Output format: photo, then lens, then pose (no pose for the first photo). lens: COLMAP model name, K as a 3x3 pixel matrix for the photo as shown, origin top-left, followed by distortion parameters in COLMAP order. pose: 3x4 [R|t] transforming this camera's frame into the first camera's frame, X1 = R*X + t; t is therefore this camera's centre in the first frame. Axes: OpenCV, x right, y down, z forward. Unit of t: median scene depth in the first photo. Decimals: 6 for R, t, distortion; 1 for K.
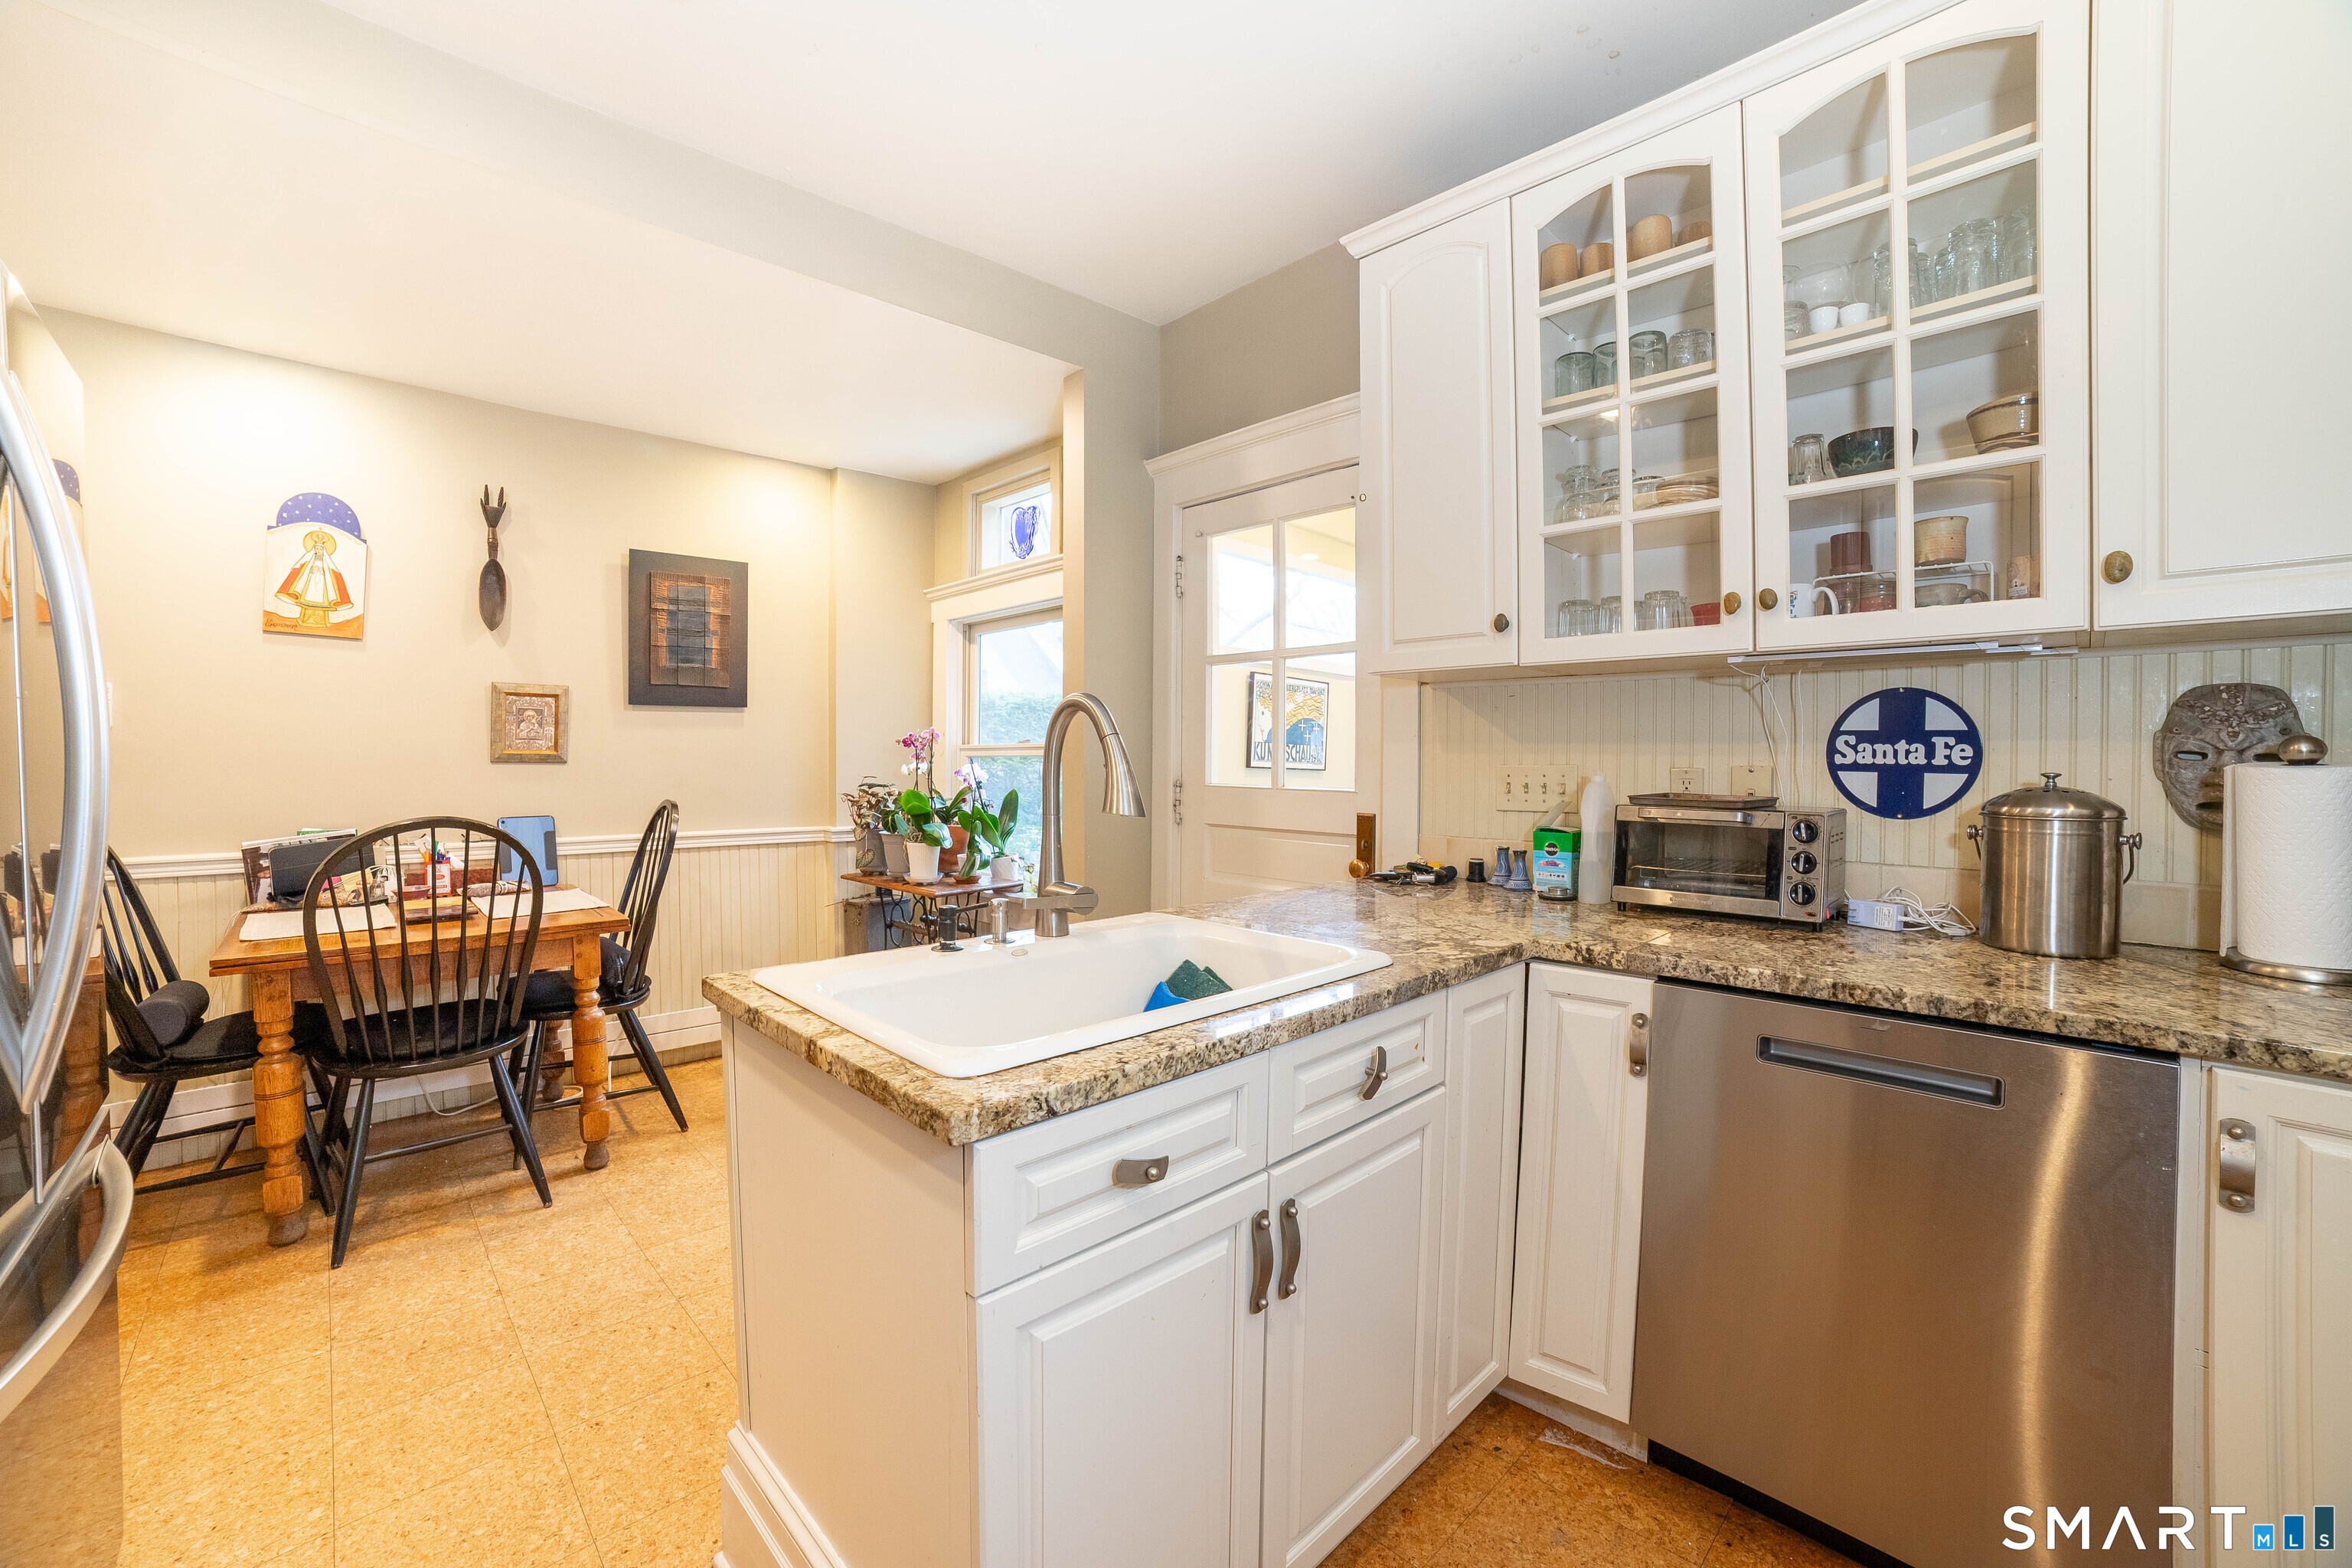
lens RADIAL K [[971.3, 0, 1052.2], [0, 971.3, 764.1], [0, 0, 1]] dist [-0.032976, -0.000089]
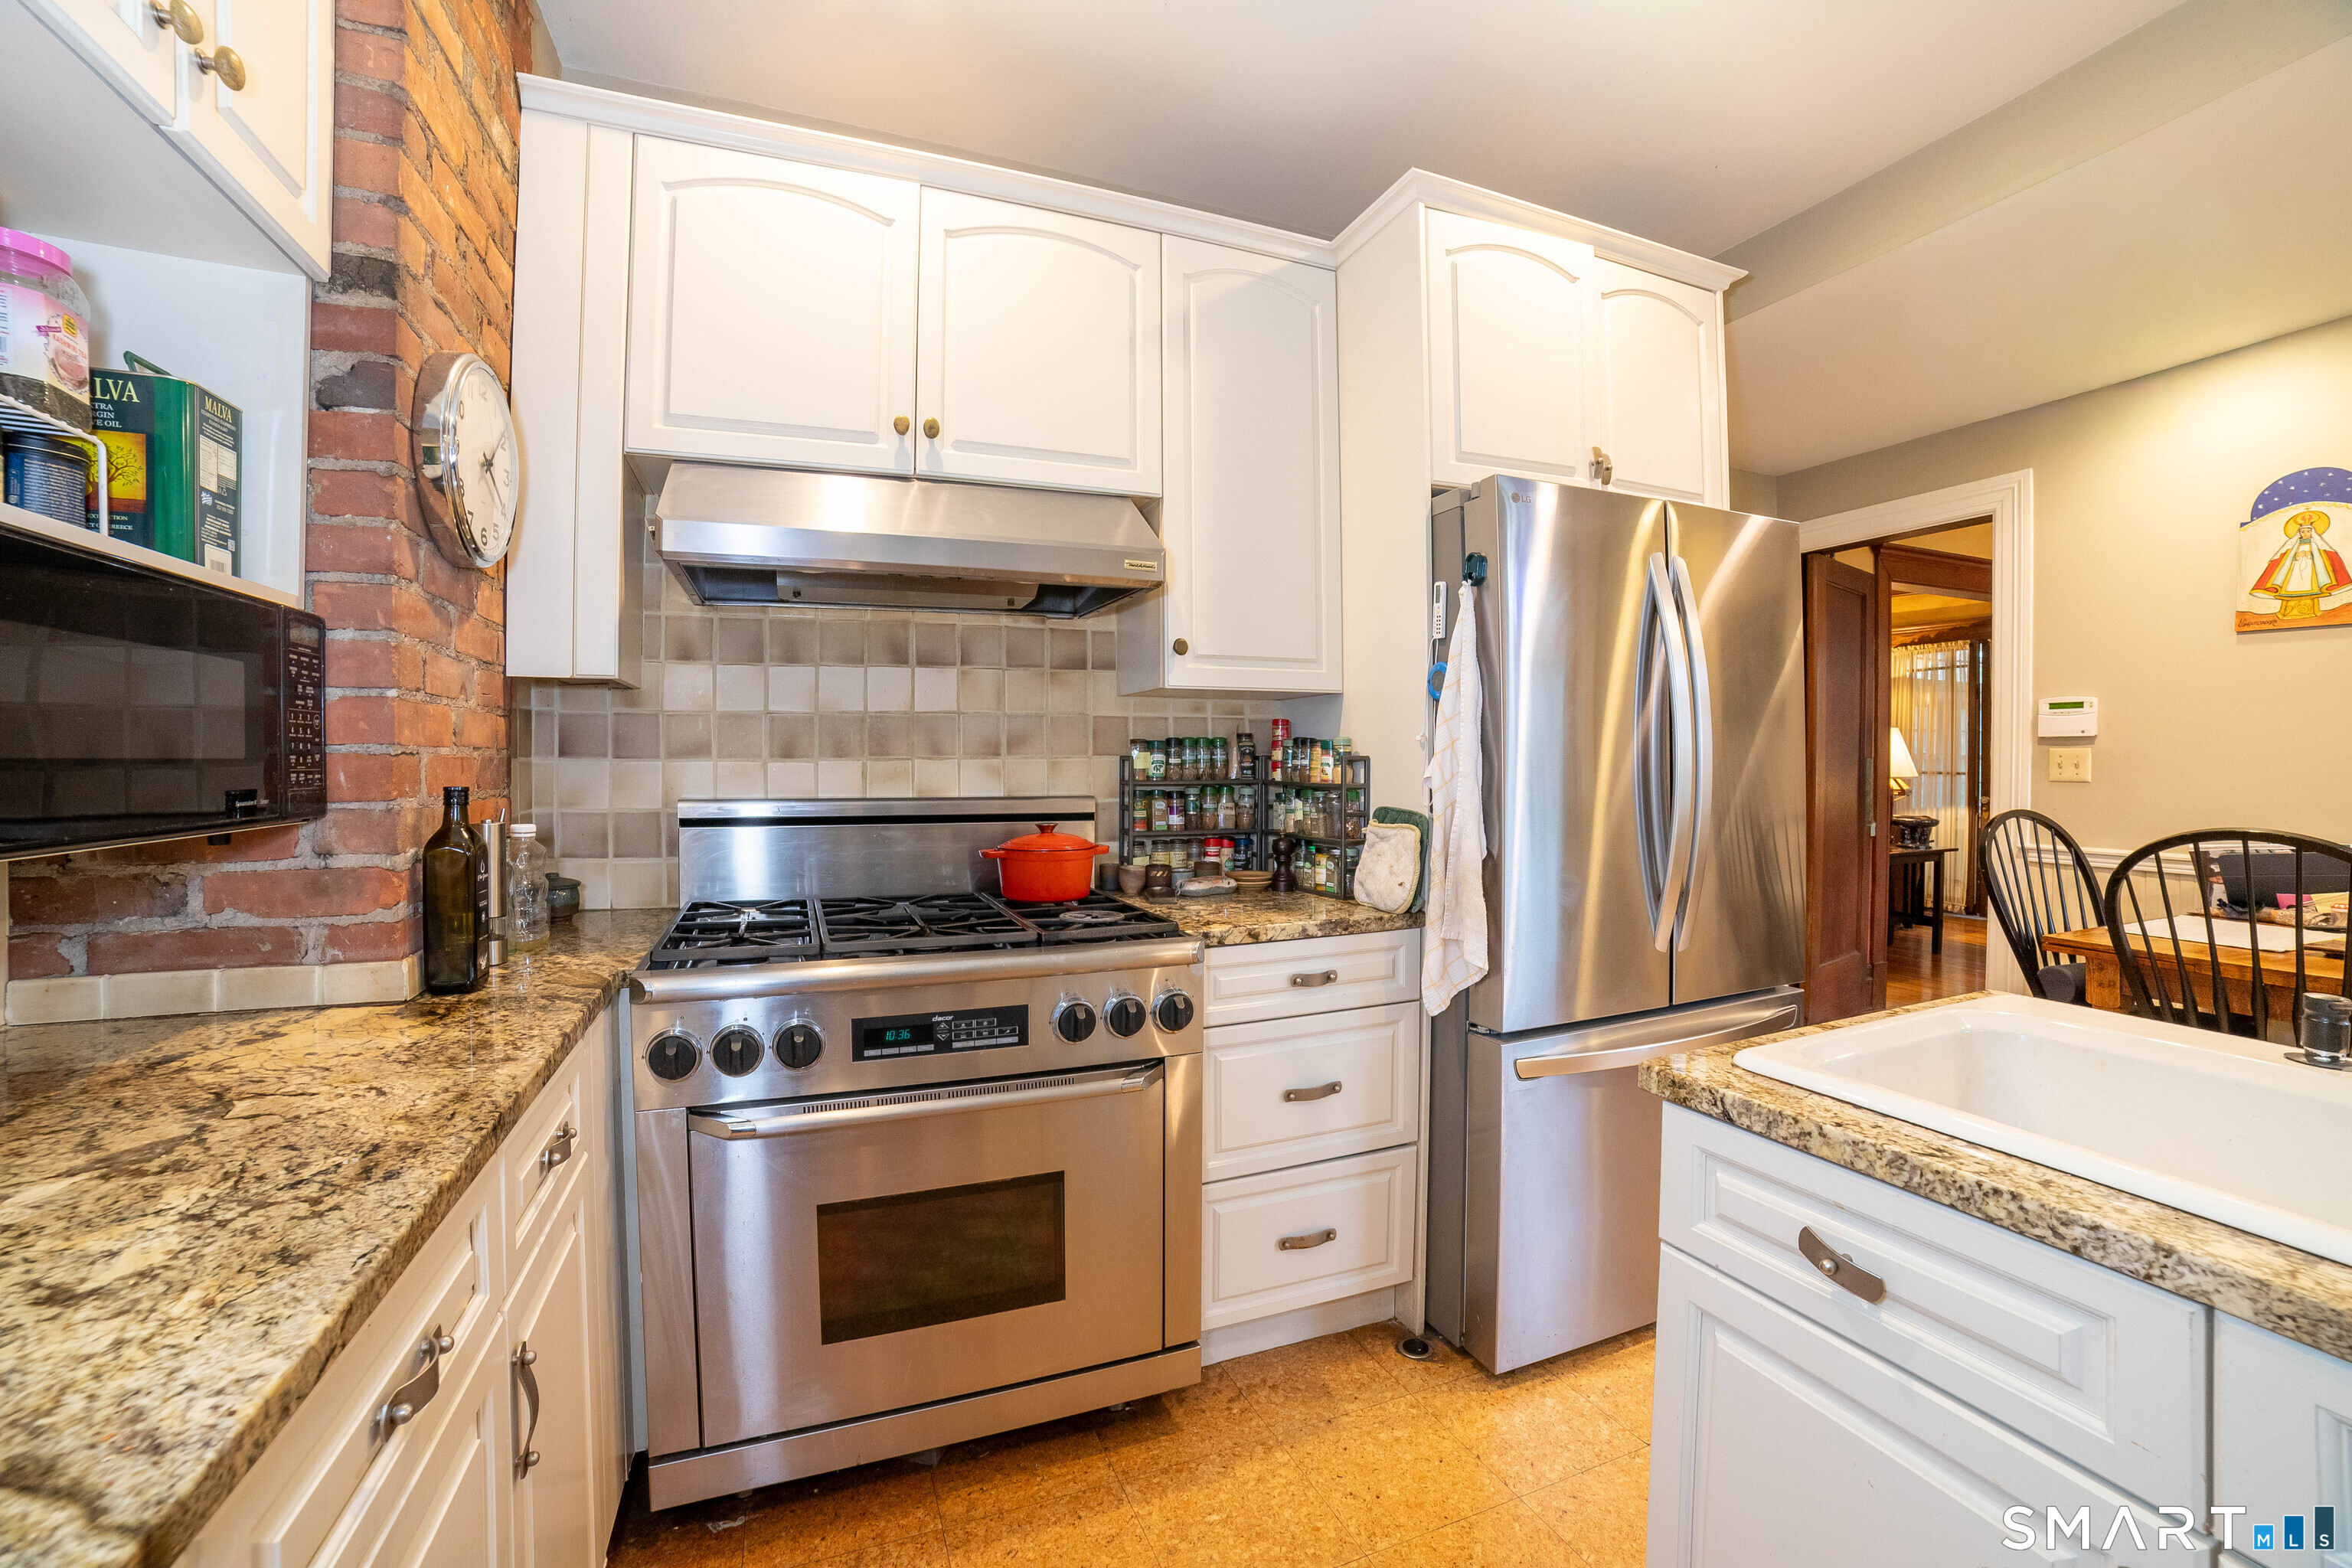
lens RADIAL K [[968.2, 0, 1185.8], [0, 968.2, 778.2], [0, 0, 1]] dist [-0.062335, 0.002034]
pose [[-0.345997, 0.009579, -0.938187, 0.922502], [-0.005118, 0.999914, 0.012097, 0.010191], [0.938222, 0.008987, -0.345919, 0.701007]]
